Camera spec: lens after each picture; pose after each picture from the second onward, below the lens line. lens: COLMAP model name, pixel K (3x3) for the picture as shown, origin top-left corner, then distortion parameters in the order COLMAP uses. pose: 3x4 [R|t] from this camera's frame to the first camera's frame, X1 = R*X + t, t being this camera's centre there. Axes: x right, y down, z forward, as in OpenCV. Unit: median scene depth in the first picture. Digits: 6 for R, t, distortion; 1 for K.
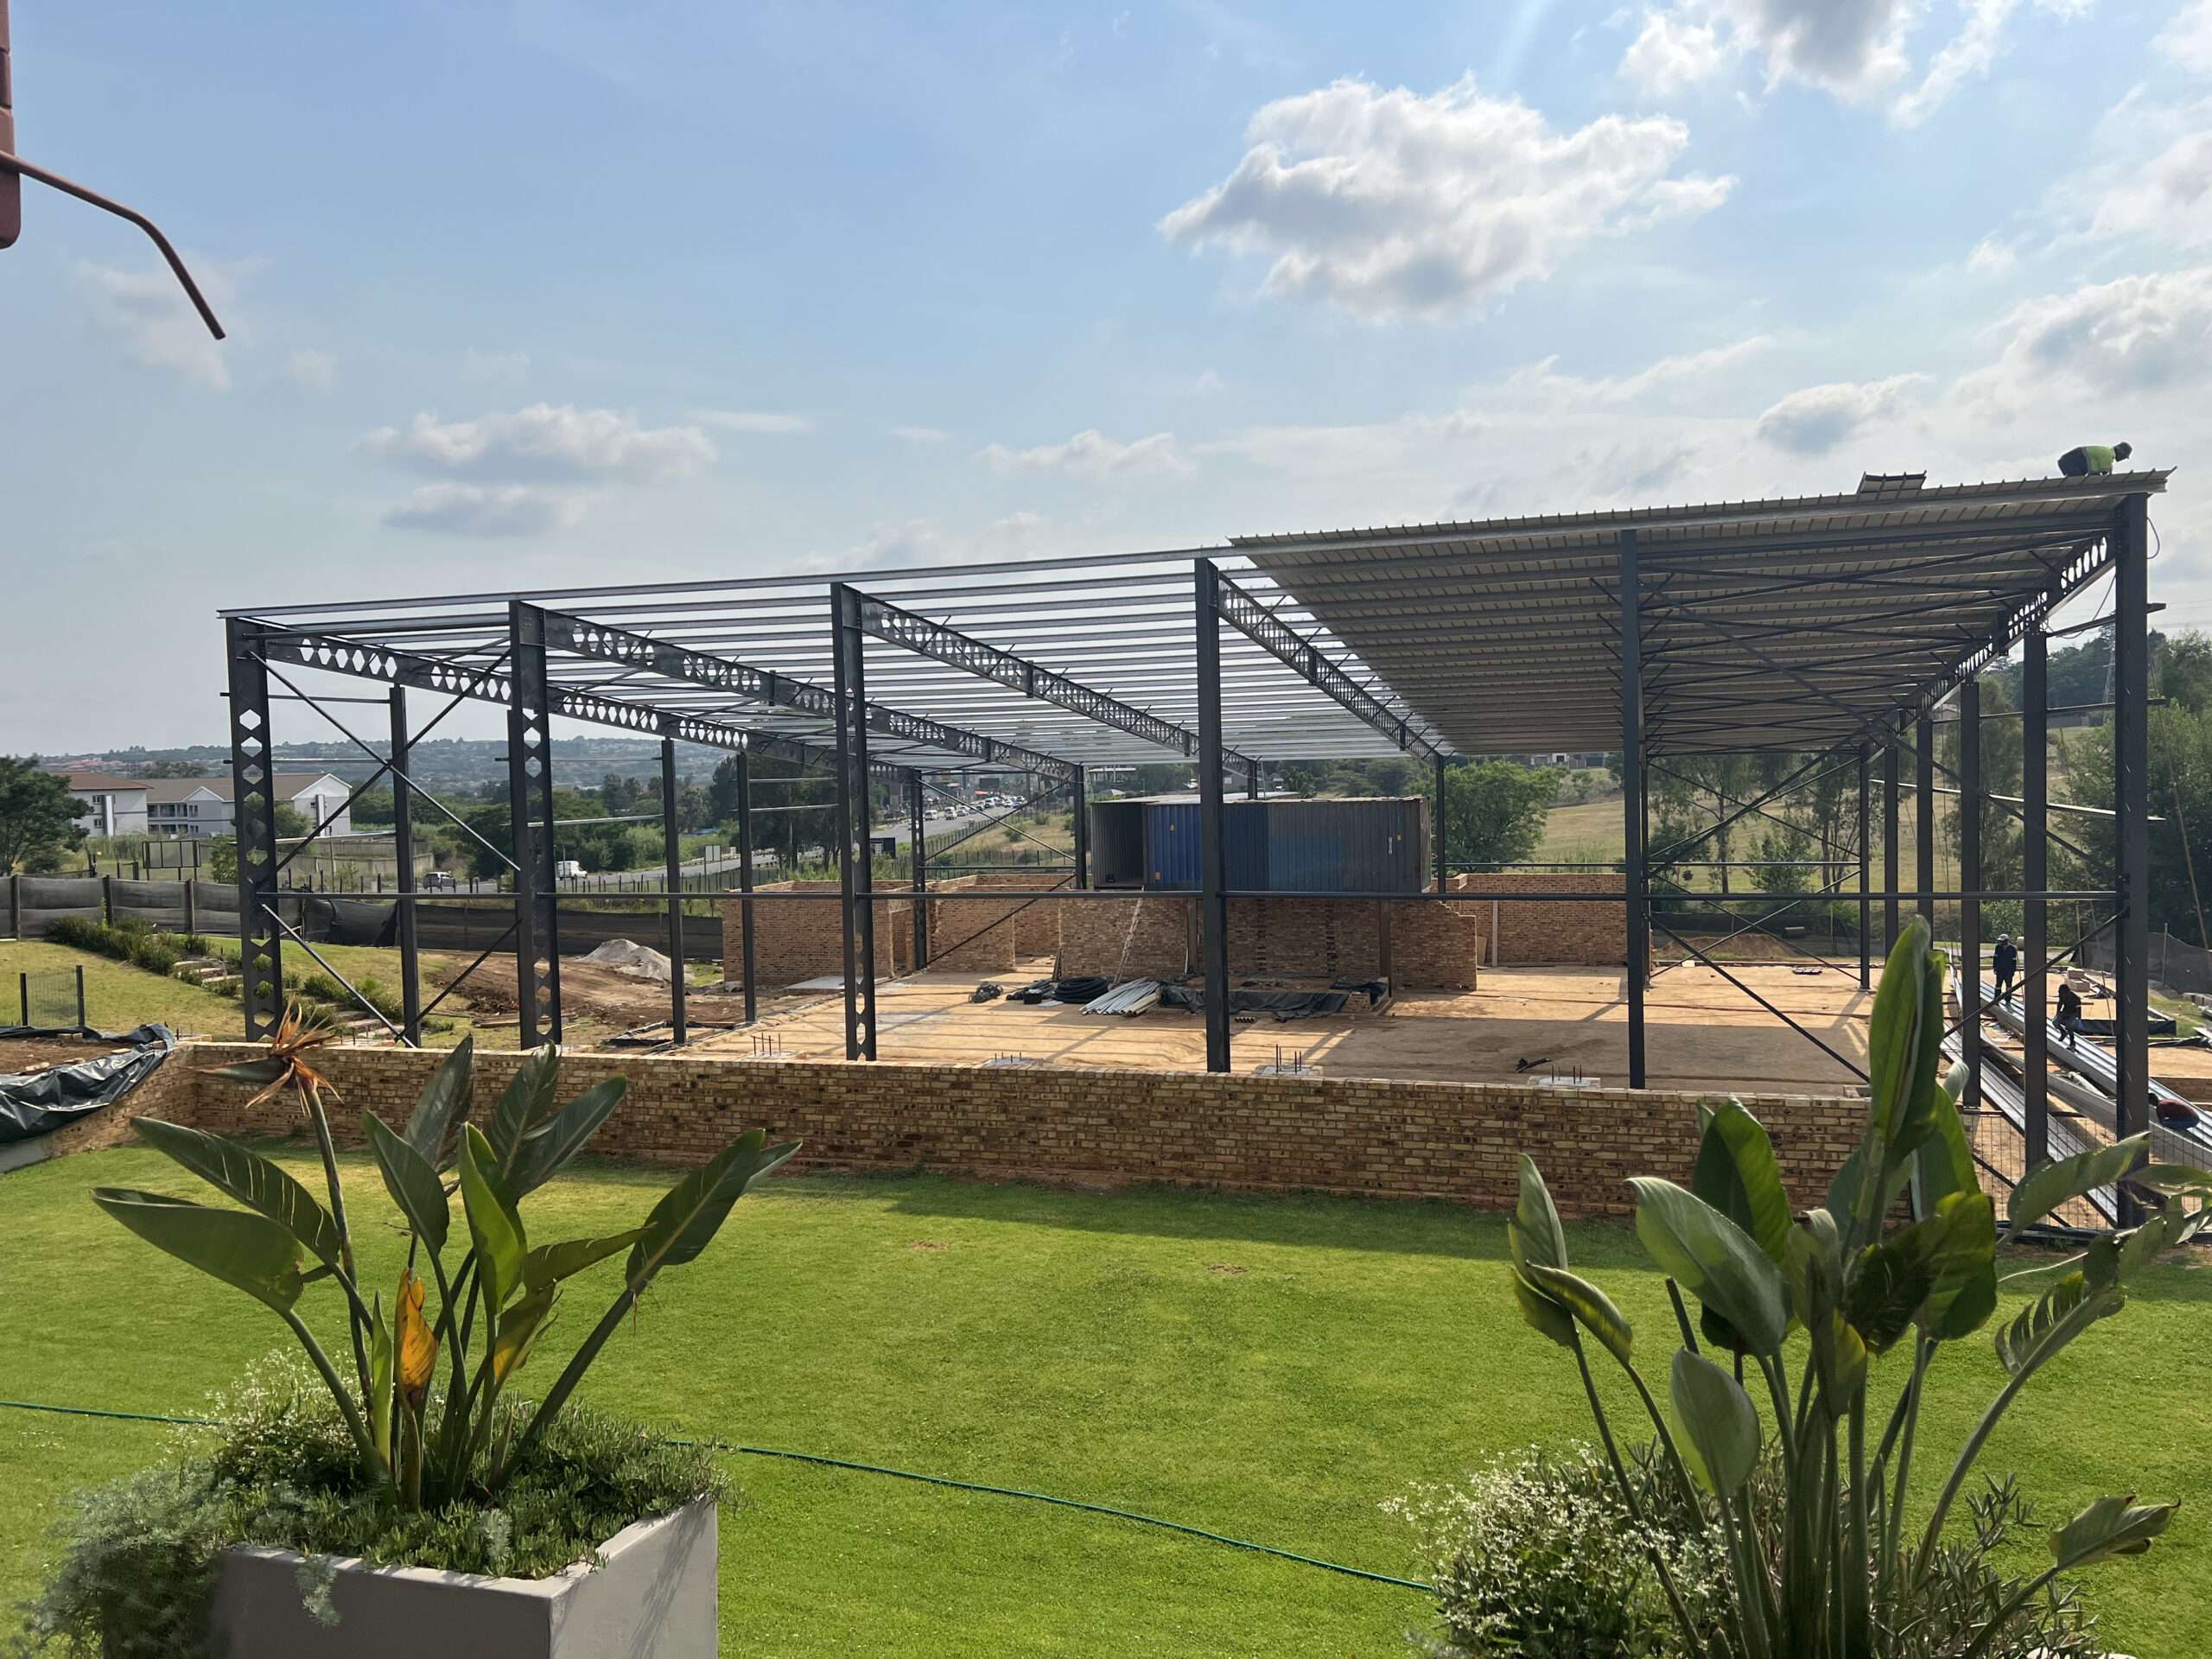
lens RADIAL K [[1681.3, 0, 1100.1], [0, 1681.3, 832.7], [0, 0, 1]] dist [0.006117, -0.044799]
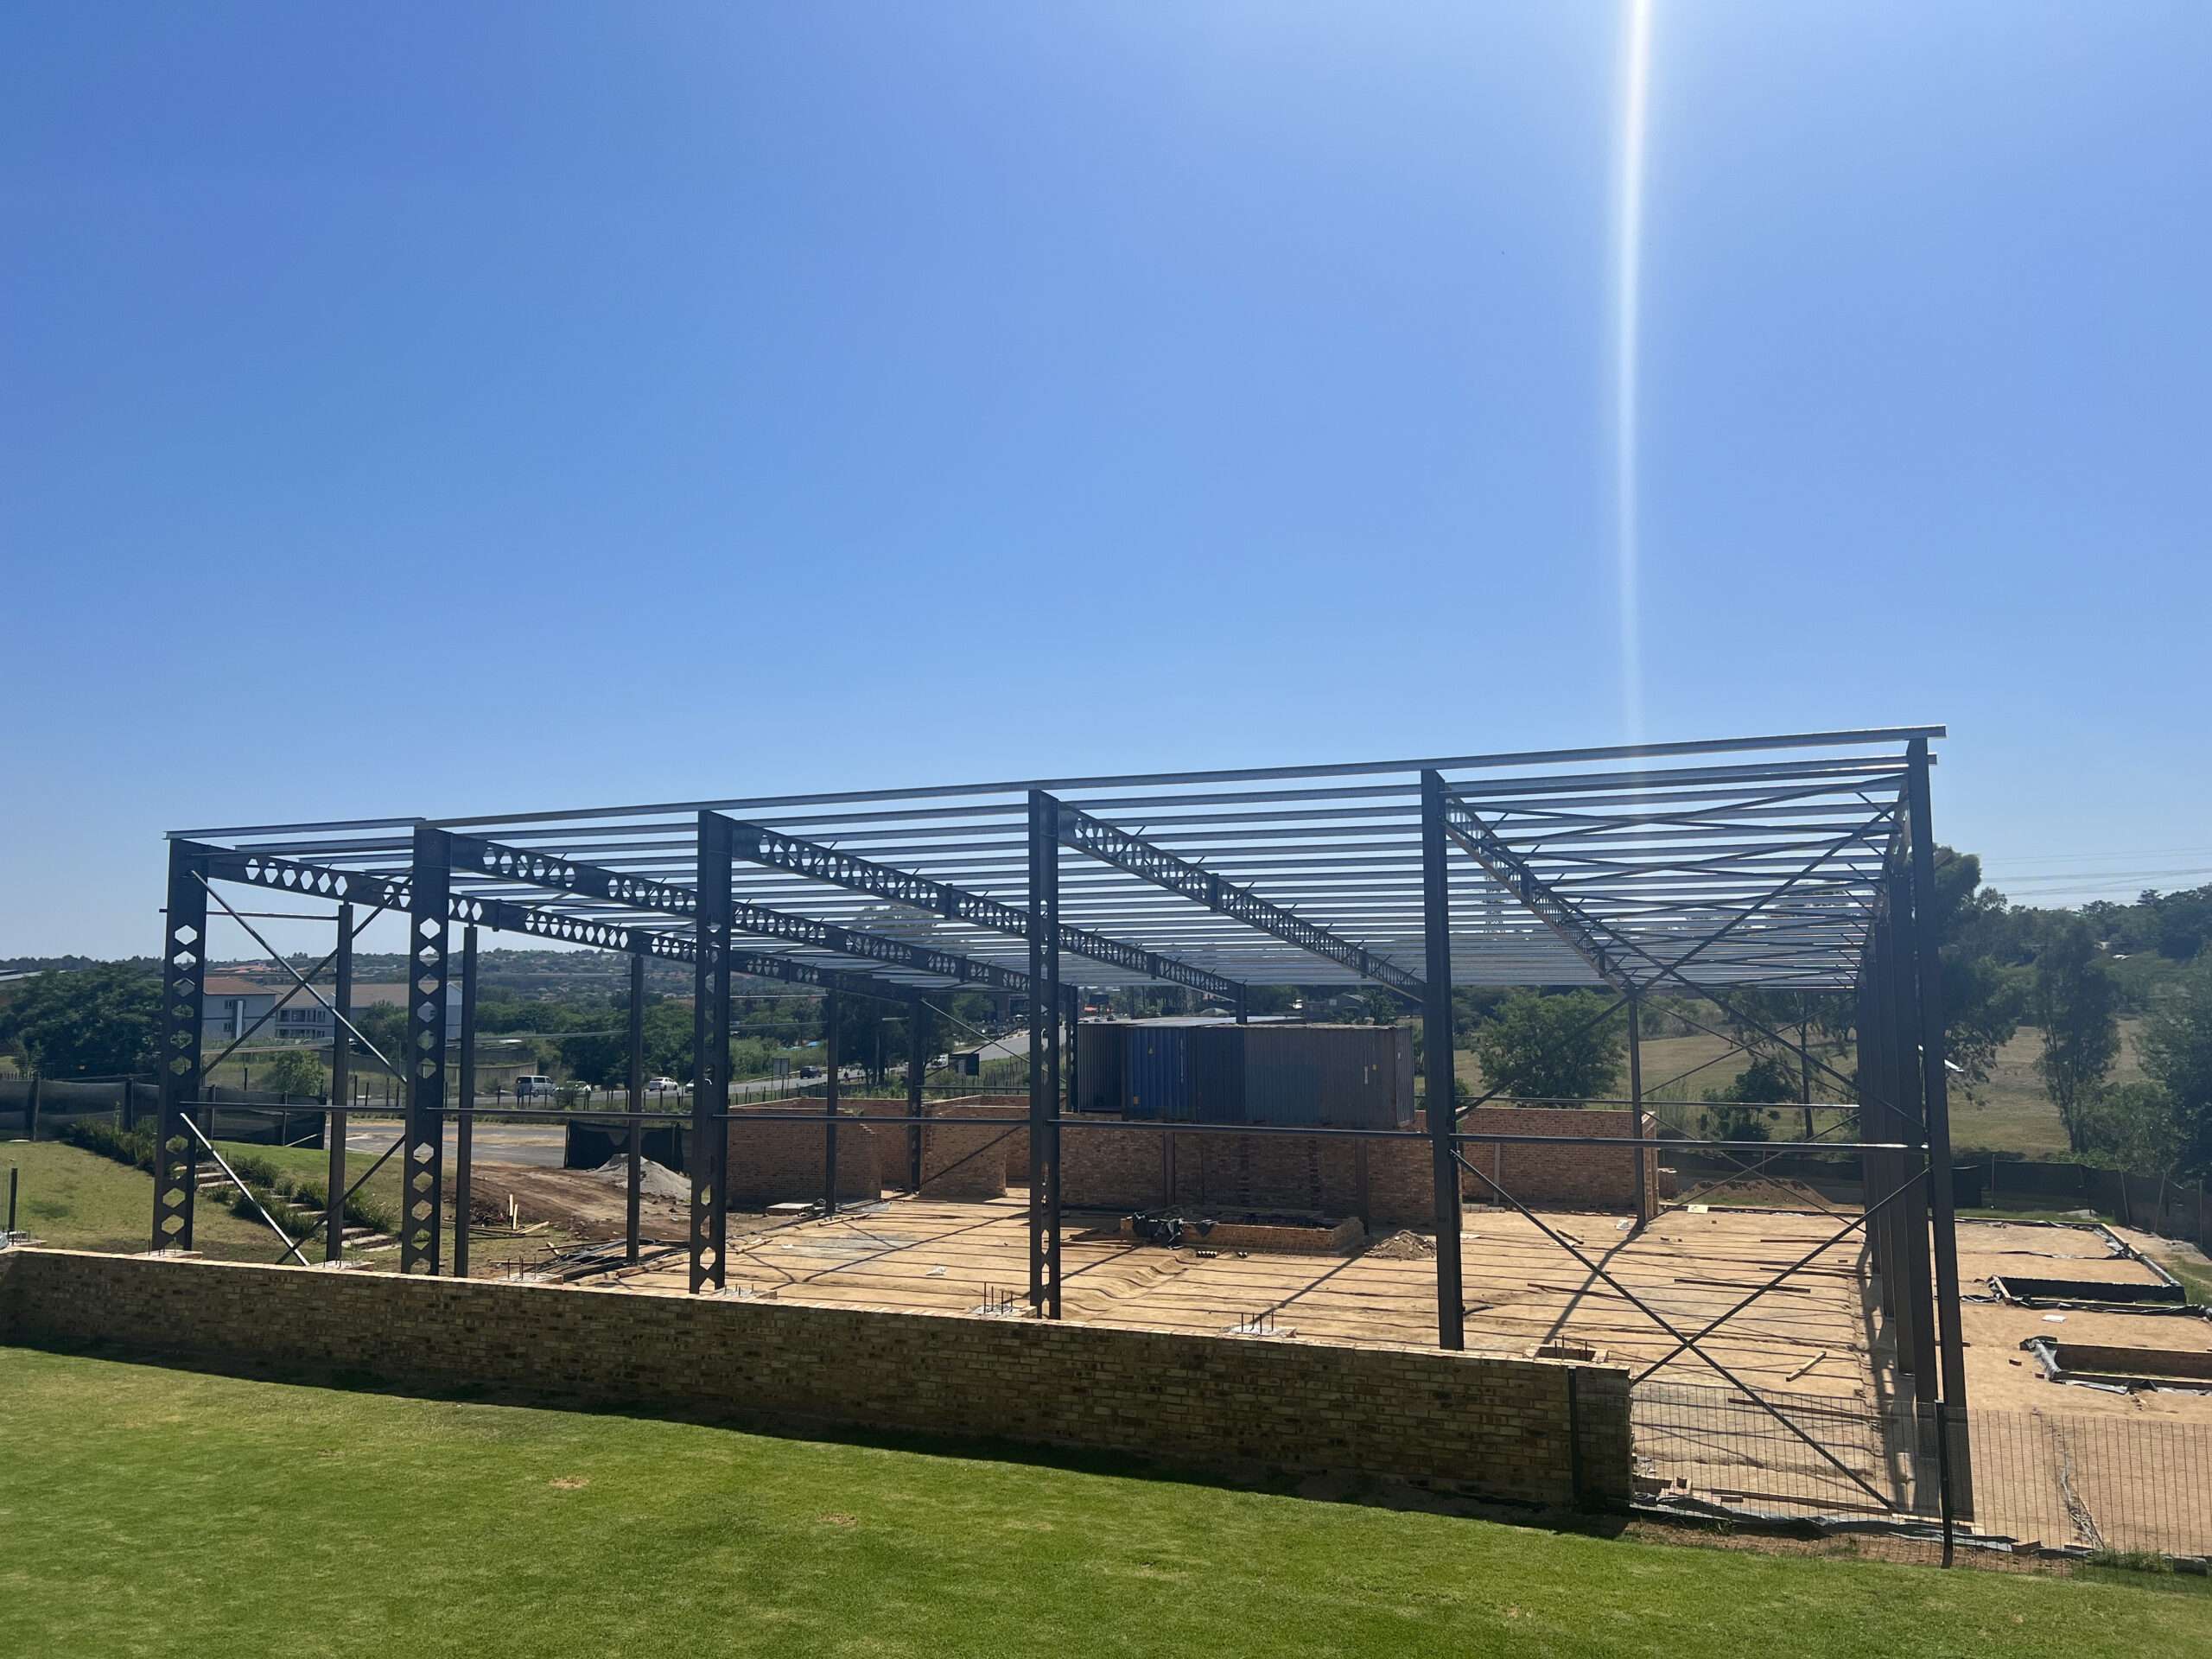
lens RADIAL K [[1681.3, 0, 1120.5], [0, 1681.3, 811.3], [0, 0, 1]] dist [0.006117, -0.044799]
pose [[0.996937, 0.005171, -0.078037, 0.240677], [-0.016104, 0.990001, -0.140138, -0.009498], [0.076532, 0.140965, 0.987052, -0.003083]]
